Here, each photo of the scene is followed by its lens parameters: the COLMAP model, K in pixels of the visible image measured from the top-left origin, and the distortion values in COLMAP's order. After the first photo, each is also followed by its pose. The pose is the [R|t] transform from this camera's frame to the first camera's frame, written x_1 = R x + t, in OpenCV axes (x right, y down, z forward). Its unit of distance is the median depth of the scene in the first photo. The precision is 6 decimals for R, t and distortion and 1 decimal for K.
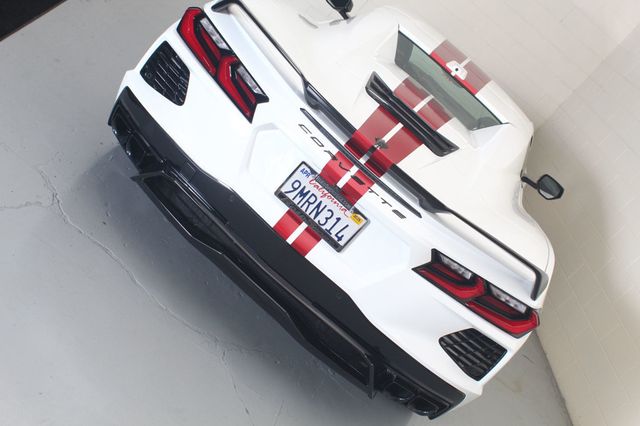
lens RADIAL K [[723.7, 0, 314.8], [0, 723.7, 210.9], [0, 0, 1]] dist [-0.084772, 0.000000]
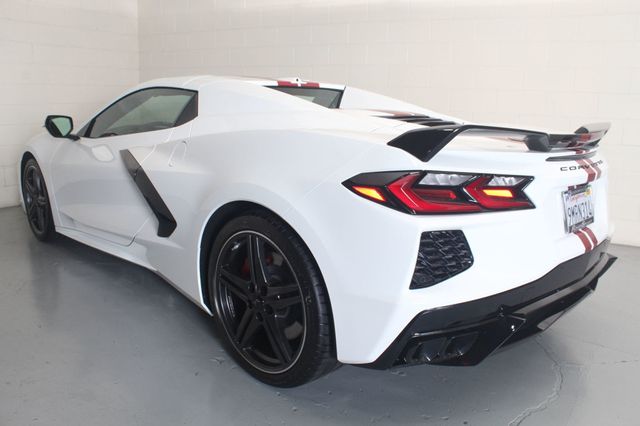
lens RADIAL K [[522.6, 0, 322.0], [0, 522.6, 208.8], [0, 0, 1]] dist [-0.131760, 0.027383]
pose [[0.352460, -0.744344, 0.567207, -0.551568], [0.635957, 0.635156, 0.438333, -0.574620], [-0.686535, 0.206225, 0.697238, 0.689919]]
